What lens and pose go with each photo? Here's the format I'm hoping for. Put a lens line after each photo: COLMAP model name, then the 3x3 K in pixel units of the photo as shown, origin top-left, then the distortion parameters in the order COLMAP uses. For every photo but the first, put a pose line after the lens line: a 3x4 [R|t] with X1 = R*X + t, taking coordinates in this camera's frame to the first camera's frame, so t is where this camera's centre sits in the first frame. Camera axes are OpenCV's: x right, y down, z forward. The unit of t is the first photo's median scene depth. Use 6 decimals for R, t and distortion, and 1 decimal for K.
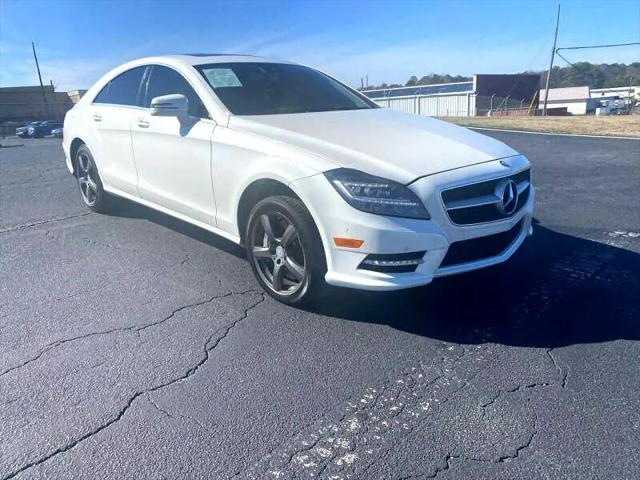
lens RADIAL K [[497.1, 0, 299.4], [0, 497.1, 250.9], [0, 0, 1]] dist [0.015347, -0.003229]
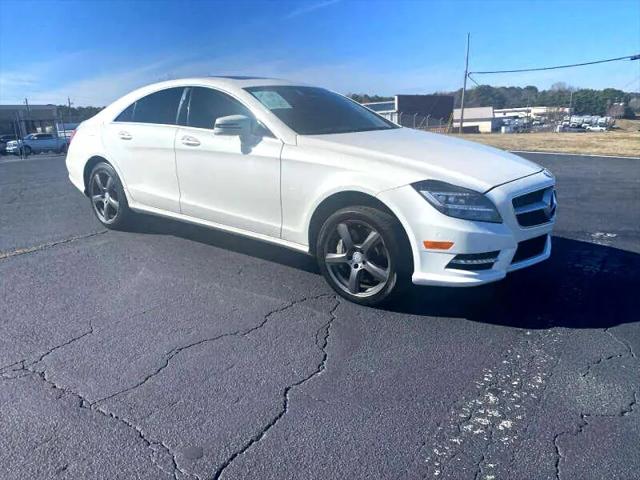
lens RADIAL K [[499.9, 0, 295.2], [0, 499.9, 239.7], [0, 0, 1]] dist [0.004664, -0.003174]
pose [[0.989683, -0.030958, 0.139891, -0.288501], [0.038618, 0.997880, -0.052384, 0.013868], [-0.137973, 0.057246, 0.988780, -0.064122]]
